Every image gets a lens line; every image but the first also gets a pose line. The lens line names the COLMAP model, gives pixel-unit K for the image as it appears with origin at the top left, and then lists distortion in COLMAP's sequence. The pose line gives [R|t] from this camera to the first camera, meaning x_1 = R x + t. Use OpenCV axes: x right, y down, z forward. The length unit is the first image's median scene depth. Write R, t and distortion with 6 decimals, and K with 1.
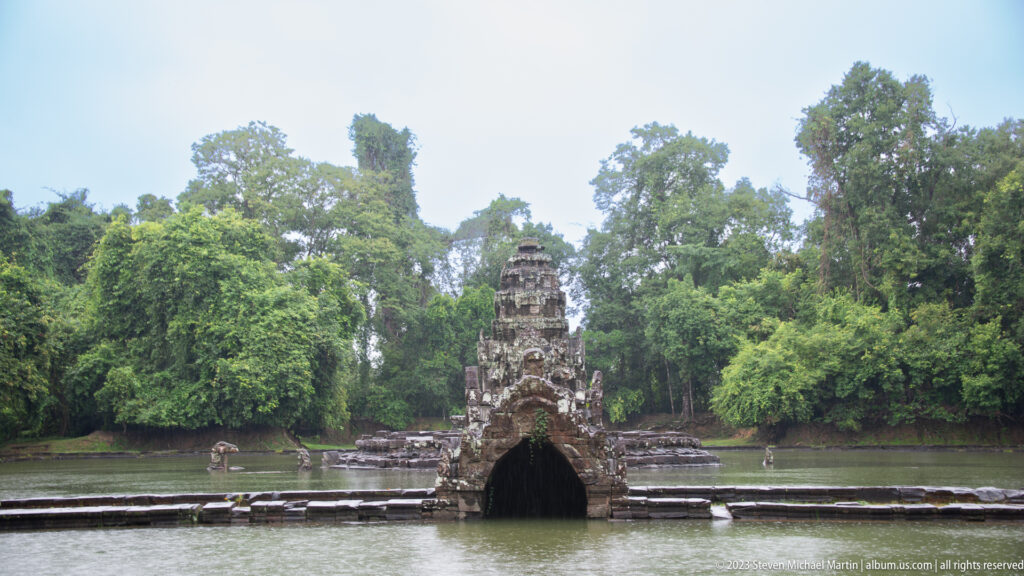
lens RADIAL K [[1443.1, 0, 512.0], [0, 1443.1, 288.0], [0, 0, 1]] dist [0.232872, 0.052525]
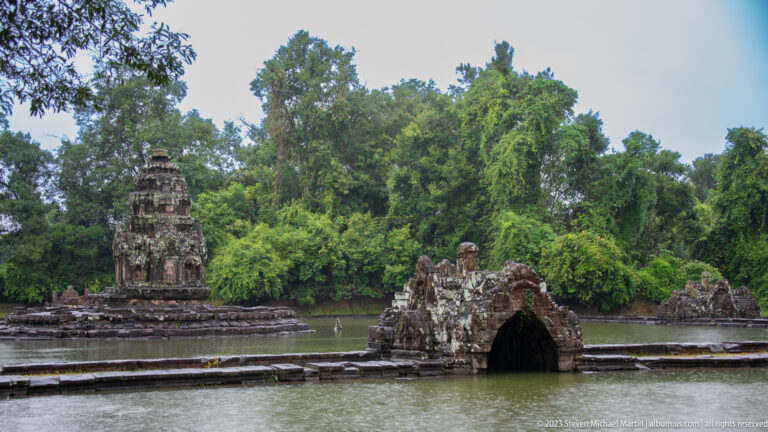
lens RADIAL K [[1102.0, 0, 381.8], [0, 1102.0, 261.7], [0, 0, 1]] dist [0.245169, 0.127953]
pose [[0.909724, 0.015750, 0.414914, -0.211110], [-0.039972, 0.997961, 0.049759, 0.005859], [-0.413285, -0.061852, 0.908499, 0.061148]]
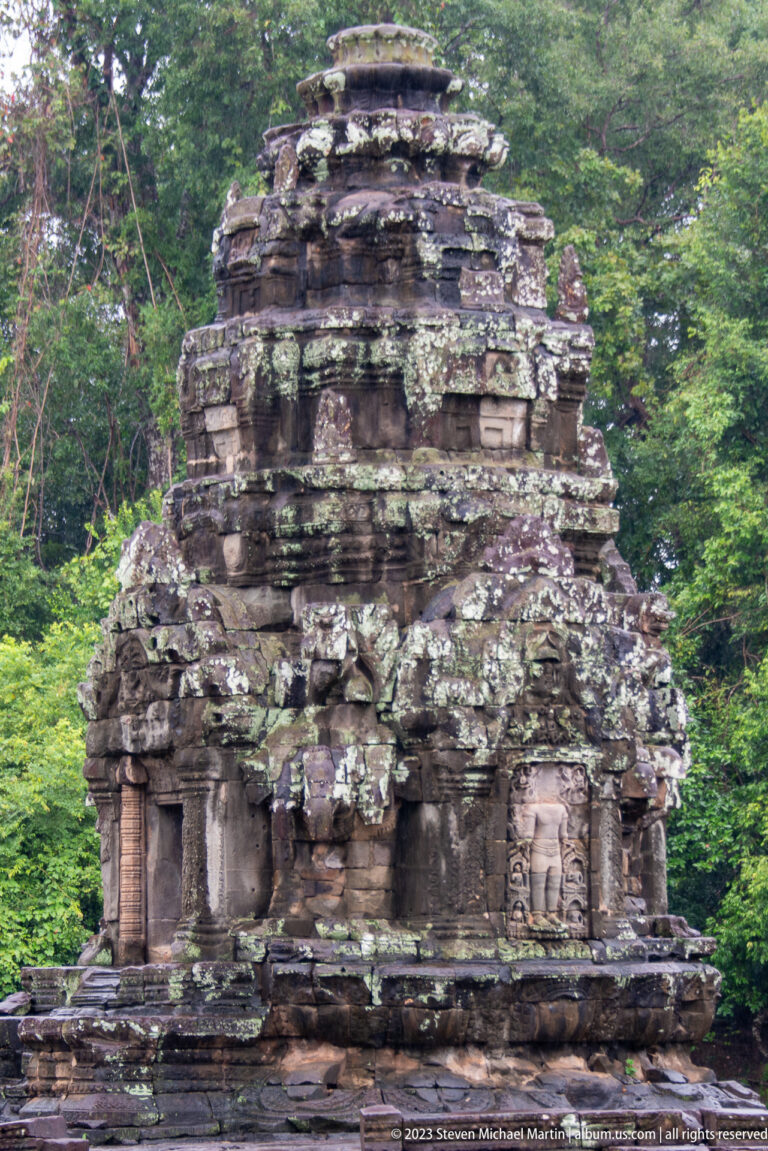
lens RADIAL K [[5076.6, 0, 382.9], [0, 5076.6, 676.4], [0, 0, 1]] dist [0.426887, 1.186659]
pose [[0.837398, 0.035388, 0.545447, -0.339563], [-0.043050, 0.999072, 0.001273, 0.045902], [-0.544895, -0.024547, 0.838145, 0.472313]]
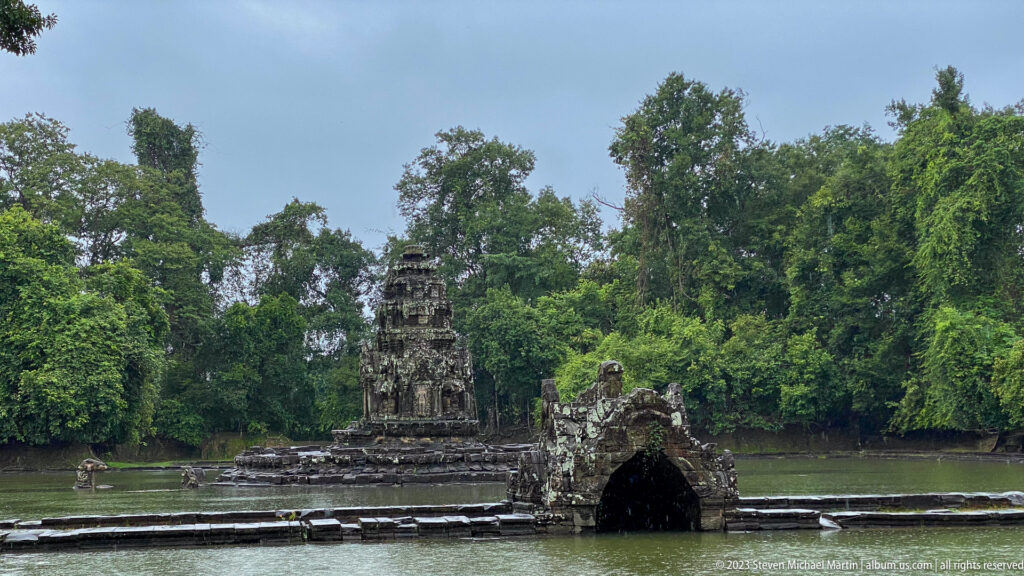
lens RADIAL K [[1498.0, 0, 478.7], [0, 1498.0, 357.9], [0, 0, 1]] dist [0.113729, 0.079988]
pose [[0.987070, 0.000423, 0.160291, -0.107531], [-0.006905, 0.999181, 0.039880, 0.000067], [-0.160143, -0.040471, 0.986264, 0.005187]]
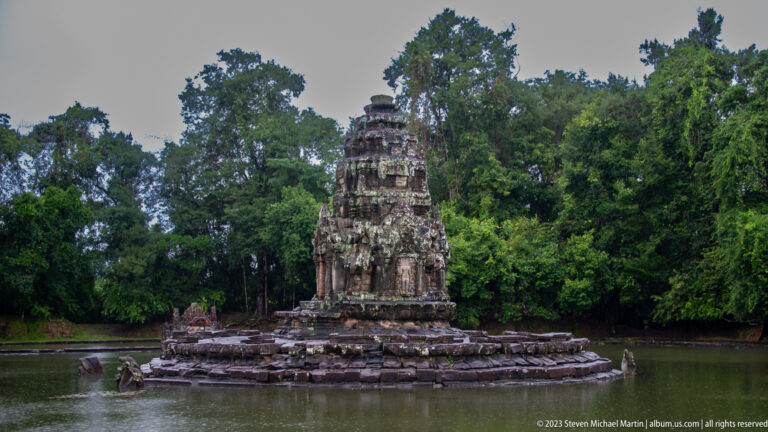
lens RADIAL K [[1039.6, 0, 407.0], [0, 1039.6, 240.8], [0, 0, 1]] dist [0.162461, 0.045374]
pose [[0.915433, 0.036150, 0.400844, -0.212944], [-0.042880, 0.999050, 0.007828, 0.043171], [-0.400180, -0.024354, 0.916113, 0.459754]]
